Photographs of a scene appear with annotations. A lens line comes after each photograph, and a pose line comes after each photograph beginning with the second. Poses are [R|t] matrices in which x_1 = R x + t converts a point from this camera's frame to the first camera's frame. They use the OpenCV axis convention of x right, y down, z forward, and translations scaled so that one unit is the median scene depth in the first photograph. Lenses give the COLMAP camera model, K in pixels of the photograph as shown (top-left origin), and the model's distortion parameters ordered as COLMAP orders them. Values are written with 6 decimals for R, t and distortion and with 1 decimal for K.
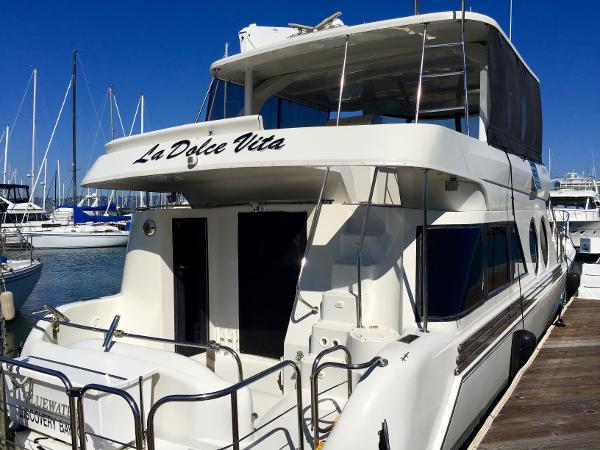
lens RADIAL K [[513.7, 0, 298.4], [0, 513.7, 221.3], [0, 0, 1]] dist [0.095853, -0.149101]
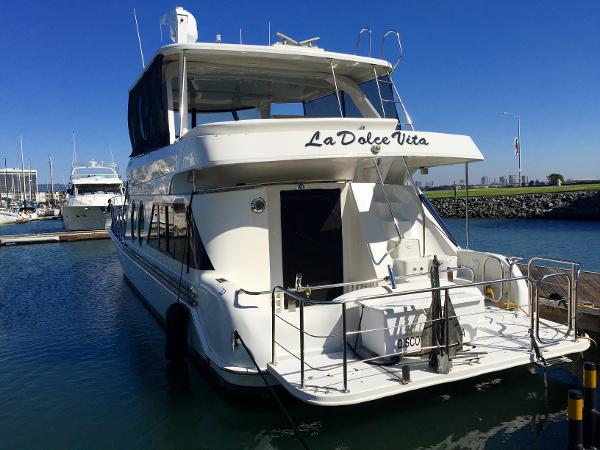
lens RADIAL K [[513.7, 0, 298.4], [0, 513.7, 221.3], [0, 0, 1]] dist [0.095853, -0.149101]
pose [[0.532614, -0.063172, 0.843997, -1.181265], [0.044479, 0.997922, 0.046624, -0.000525], [-0.845189, 0.012707, 0.534317, 0.372750]]
